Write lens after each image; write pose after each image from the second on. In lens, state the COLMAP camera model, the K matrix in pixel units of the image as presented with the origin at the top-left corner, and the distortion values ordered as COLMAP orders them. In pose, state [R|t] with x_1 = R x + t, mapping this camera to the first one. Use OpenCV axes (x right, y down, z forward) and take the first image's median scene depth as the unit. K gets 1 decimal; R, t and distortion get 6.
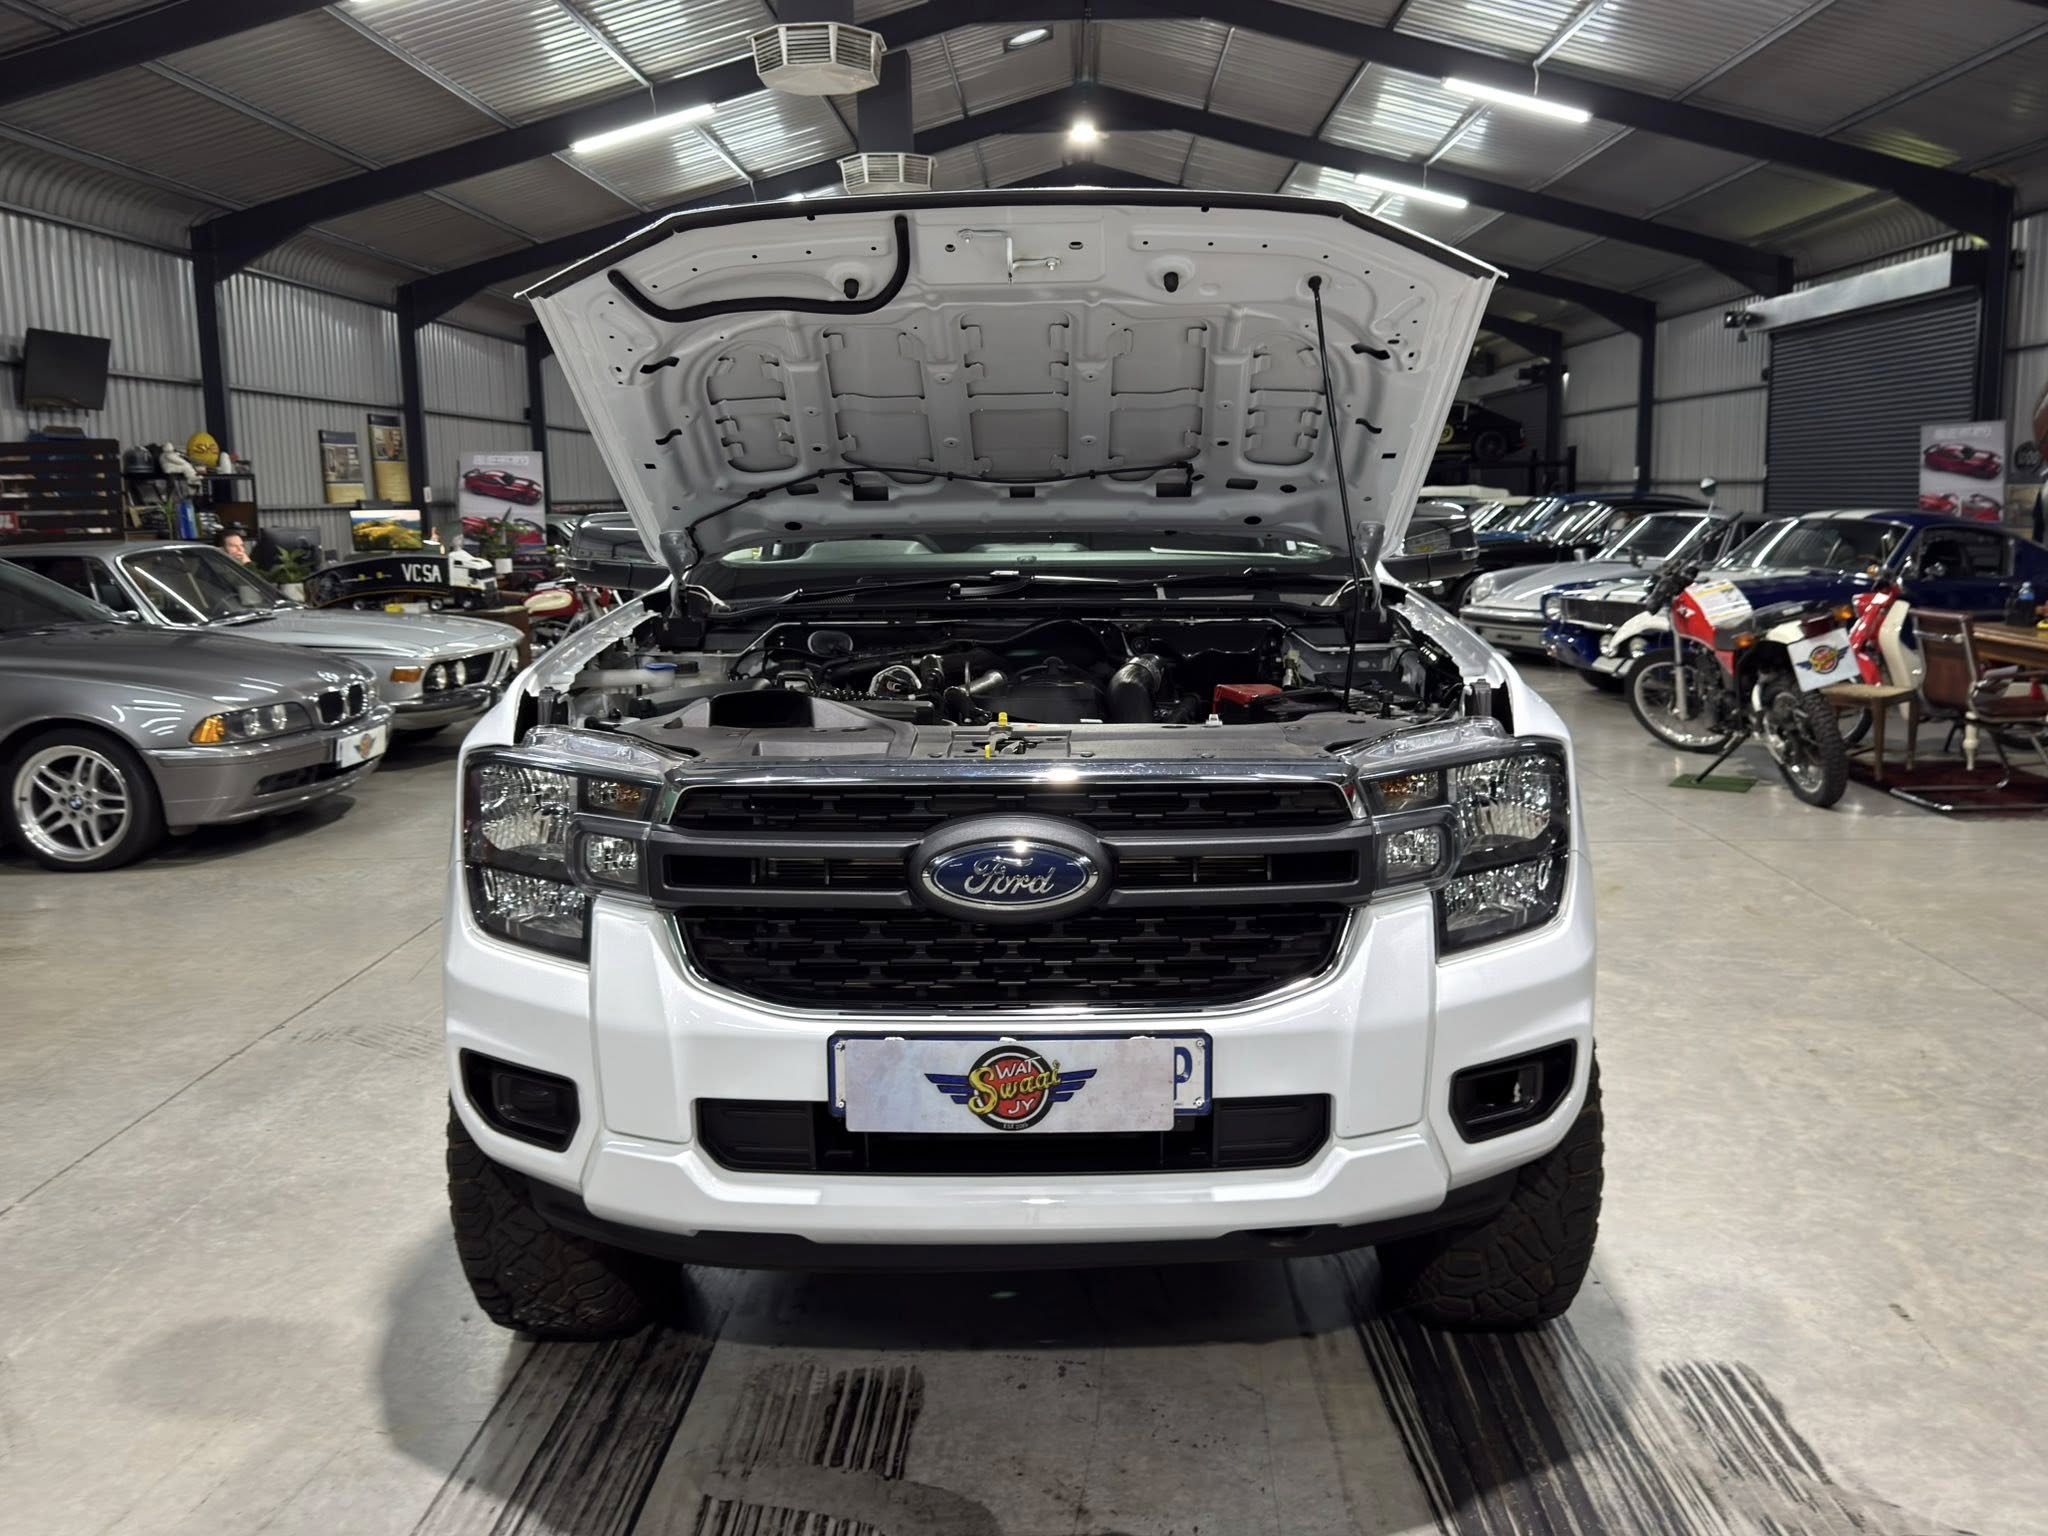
lens RADIAL K [[1603.3, 0, 1052.5], [0, 1603.3, 712.3], [0, 0, 1]] dist [0.041236, -0.055728]
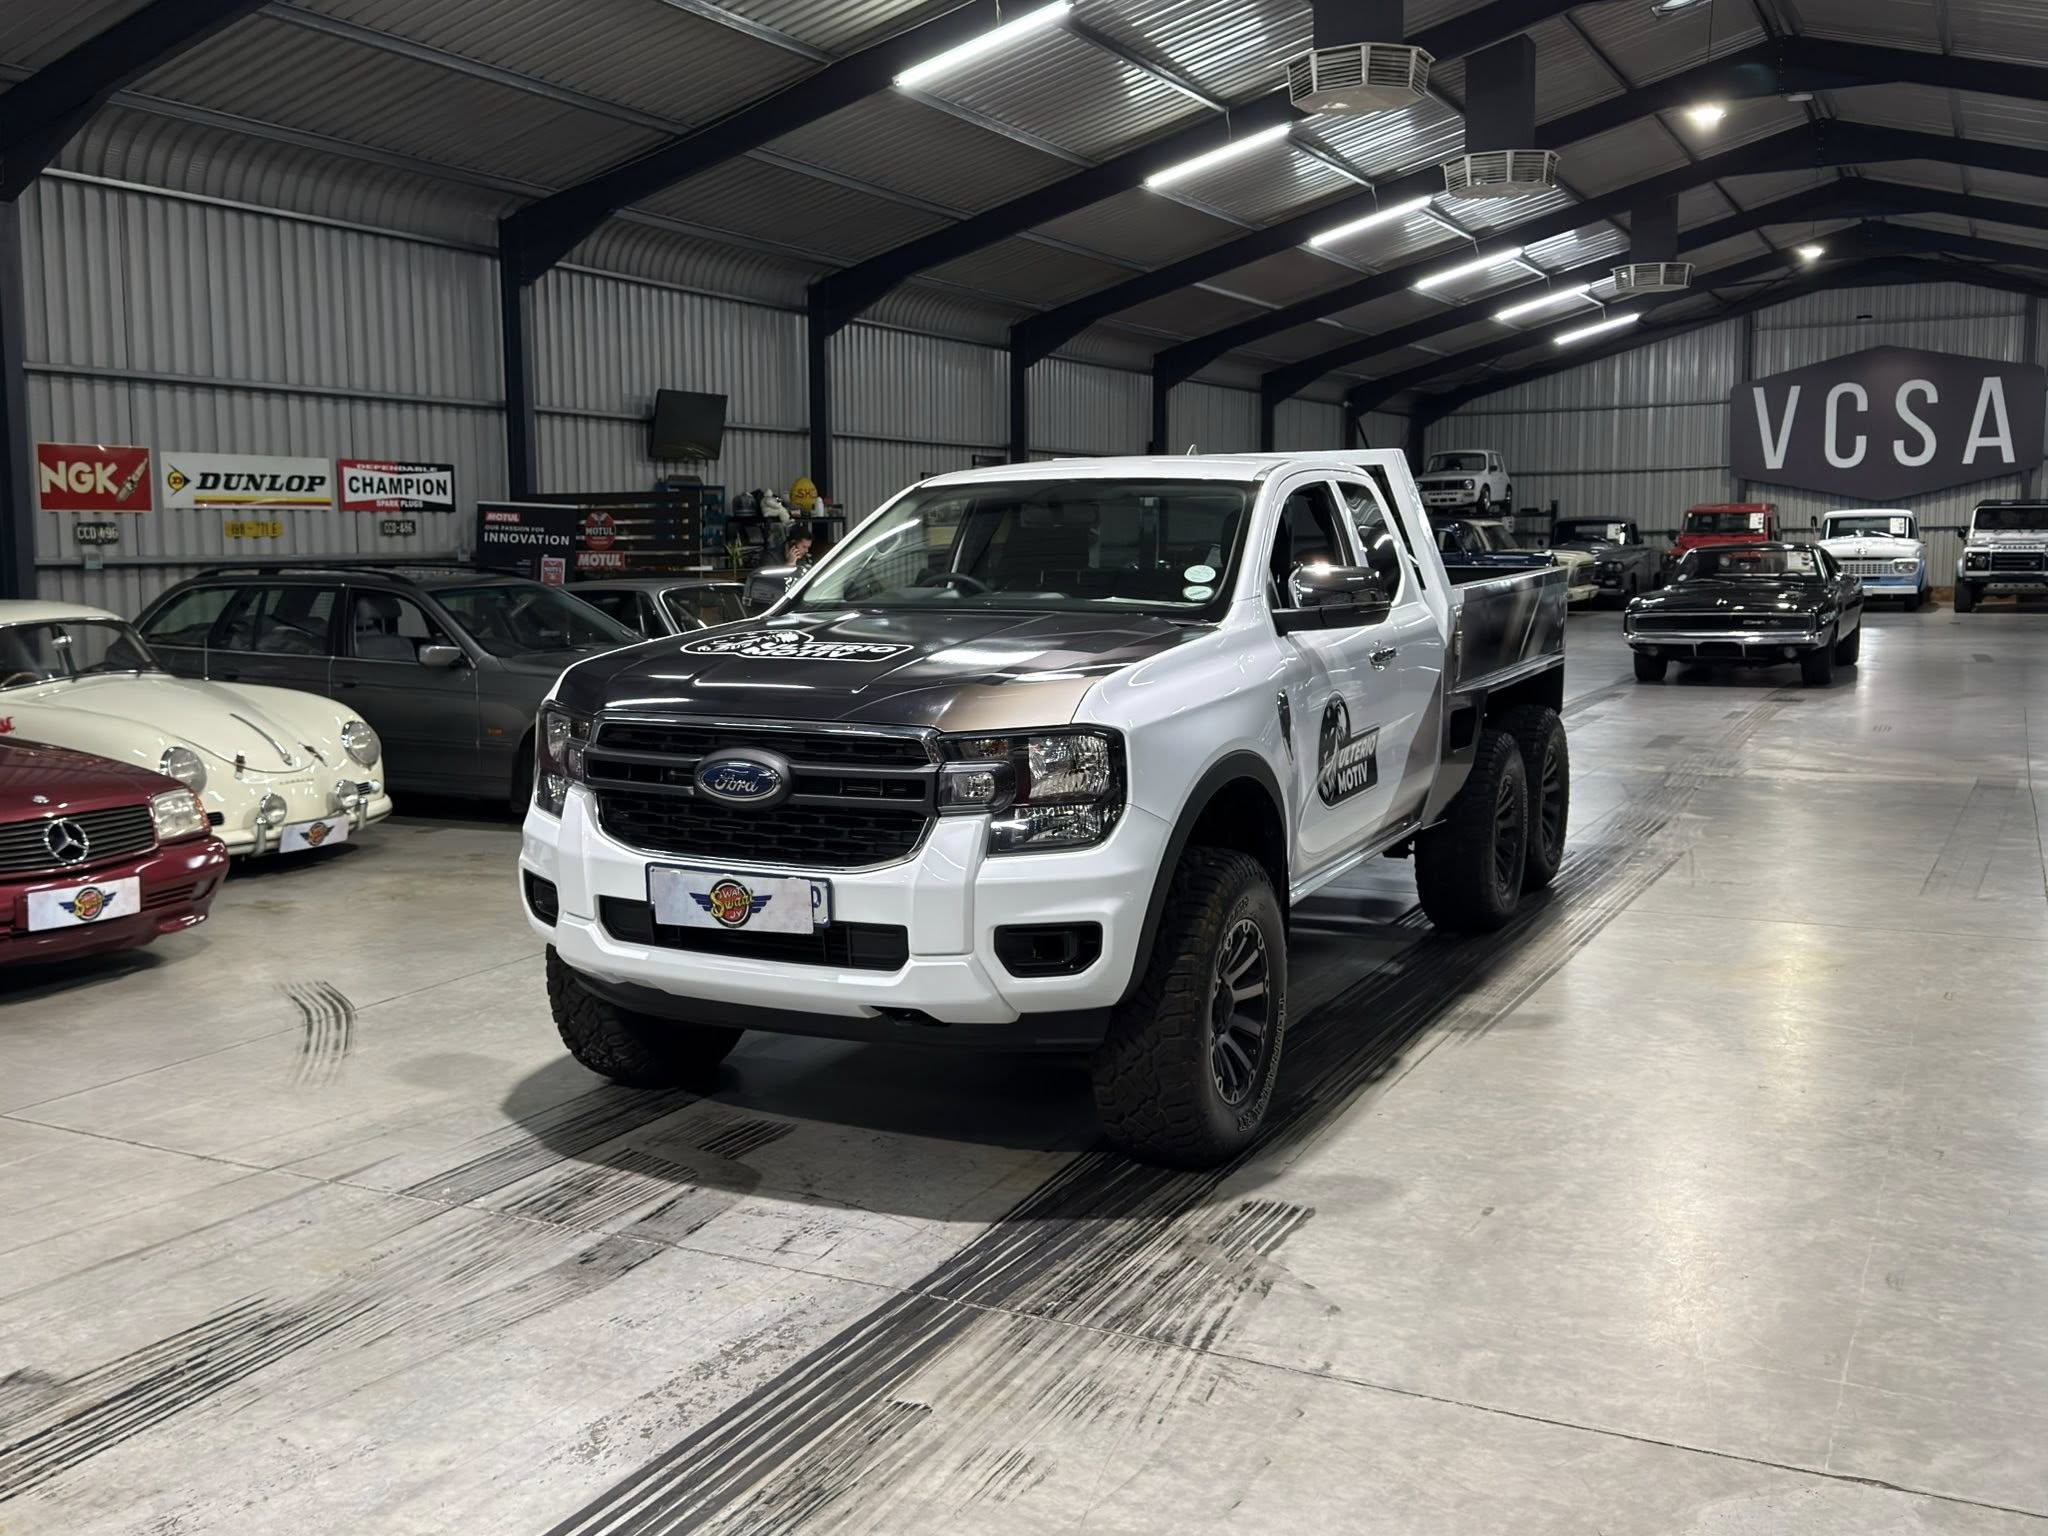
lens RADIAL K [[1921.8, 0, 925.7], [0, 1921.8, 763.4], [0, 0, 1]] dist [0.132387, -0.243789]
pose [[0.887474, 0.058931, -0.457075, 0.201493], [-0.065074, 0.997878, 0.002308, 0.011567], [0.456241, 0.027695, 0.889425, -0.141307]]
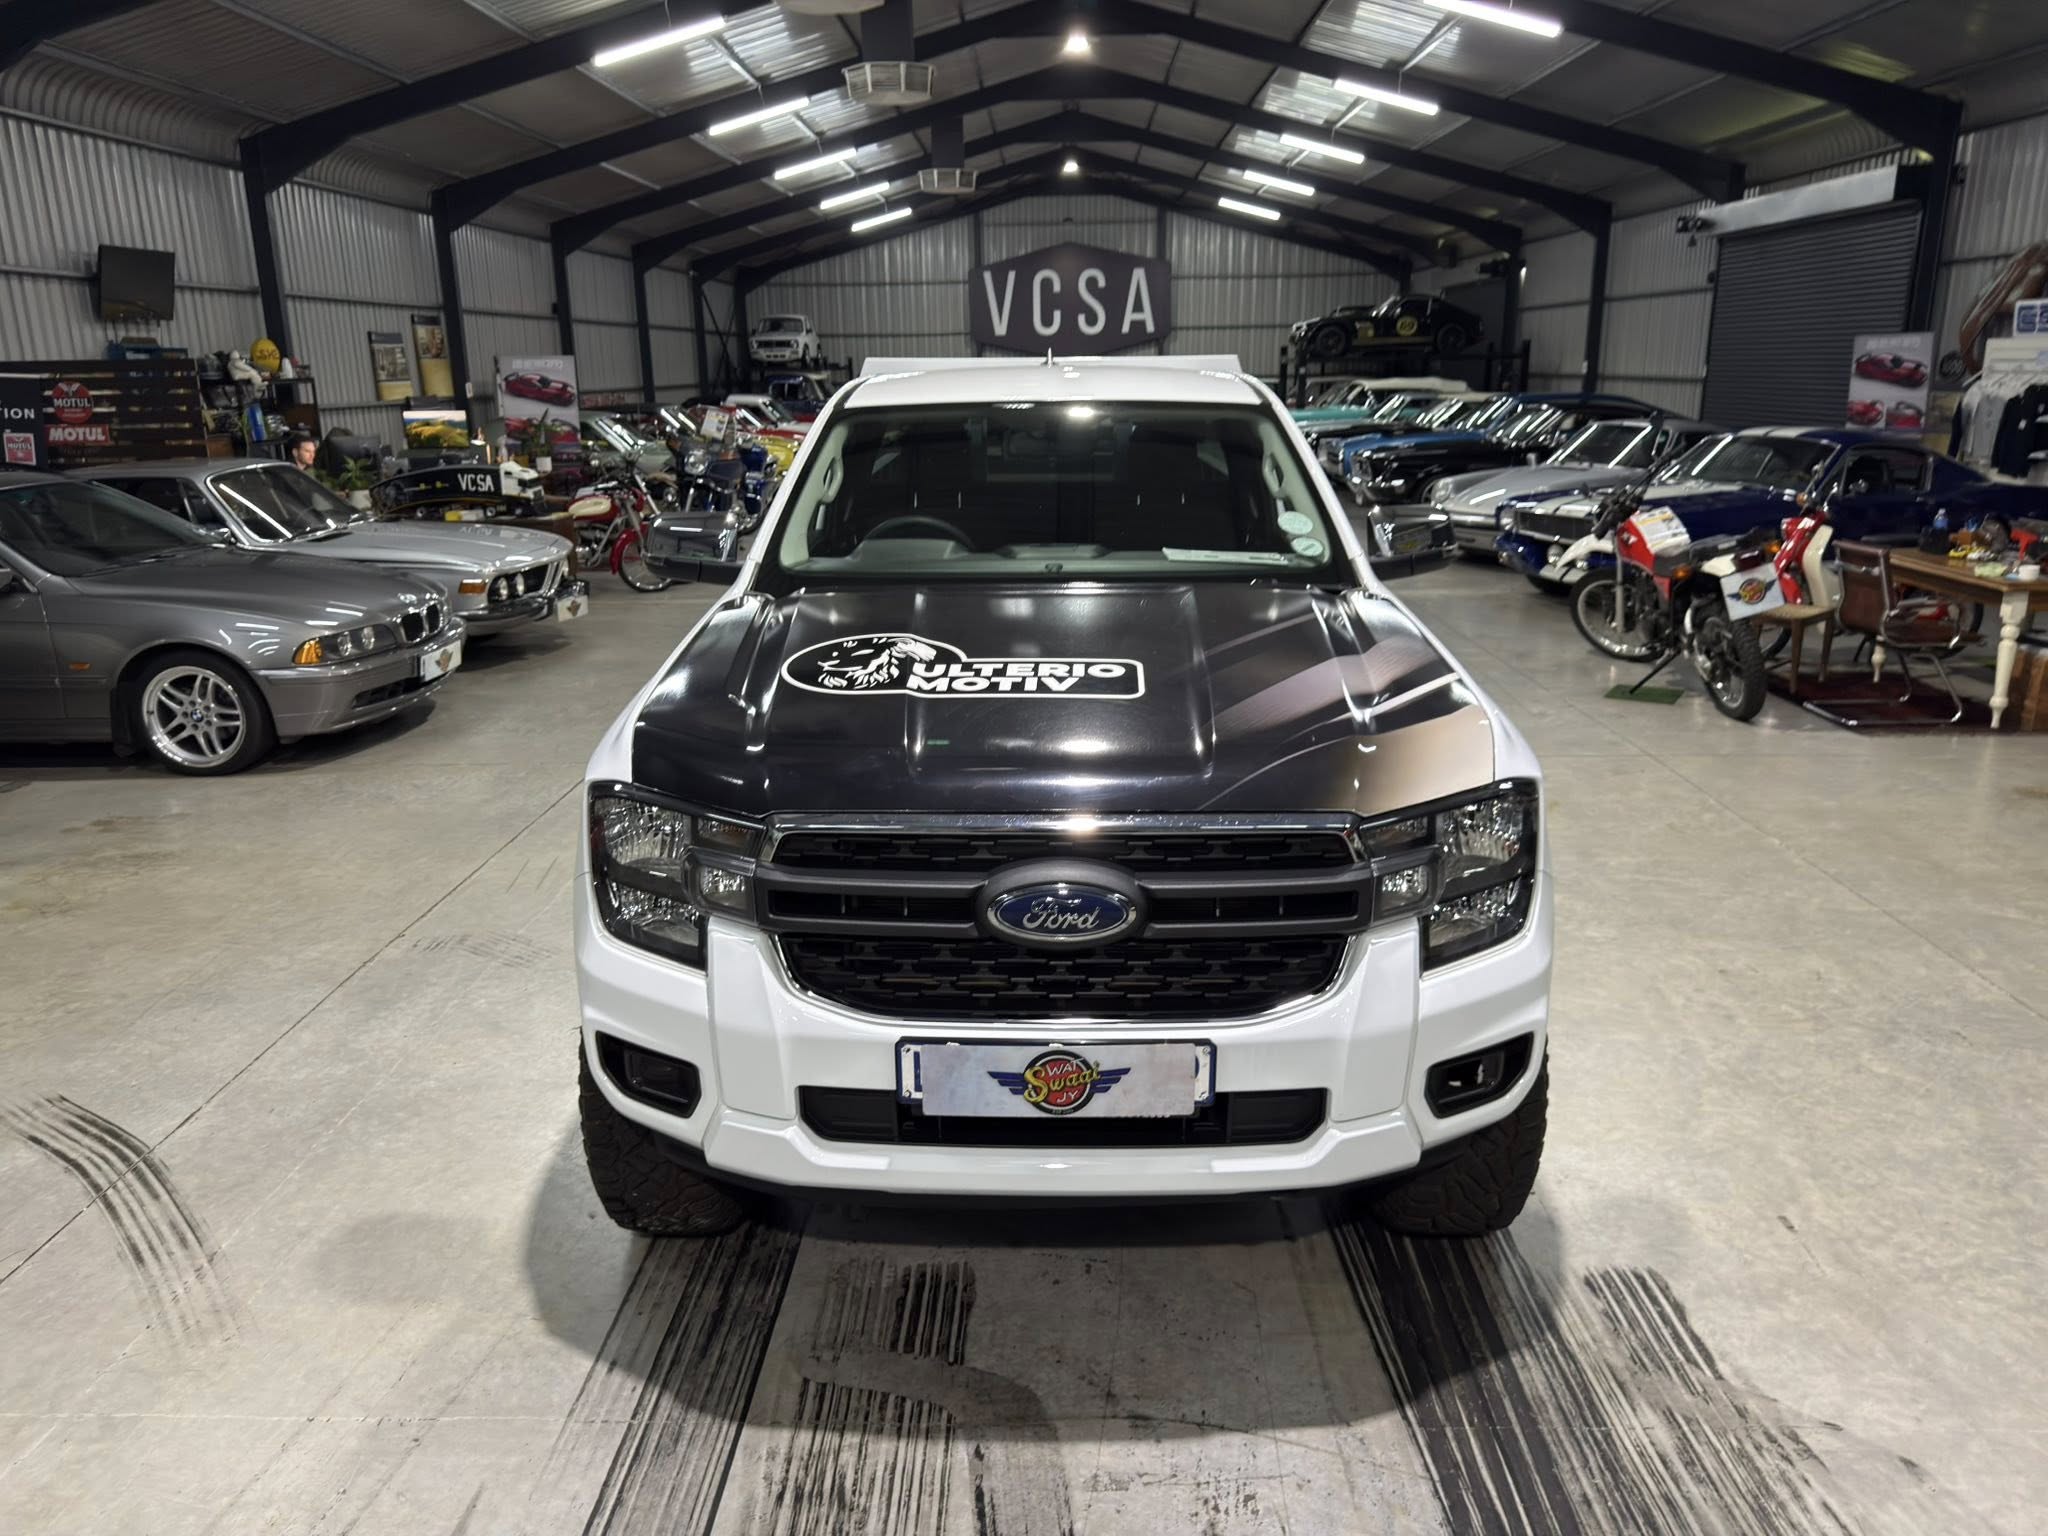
lens RADIAL K [[1446.7, 0, 1018.8], [0, 1446.7, 778.7], [0, 0, 1]] dist [0.028871, -0.036364]
pose [[0.999929, 0.004925, -0.010825, -0.008607], [-0.003366, 0.990199, 0.139623, -0.025956], [0.011406, -0.139577, 0.990146, -0.007252]]
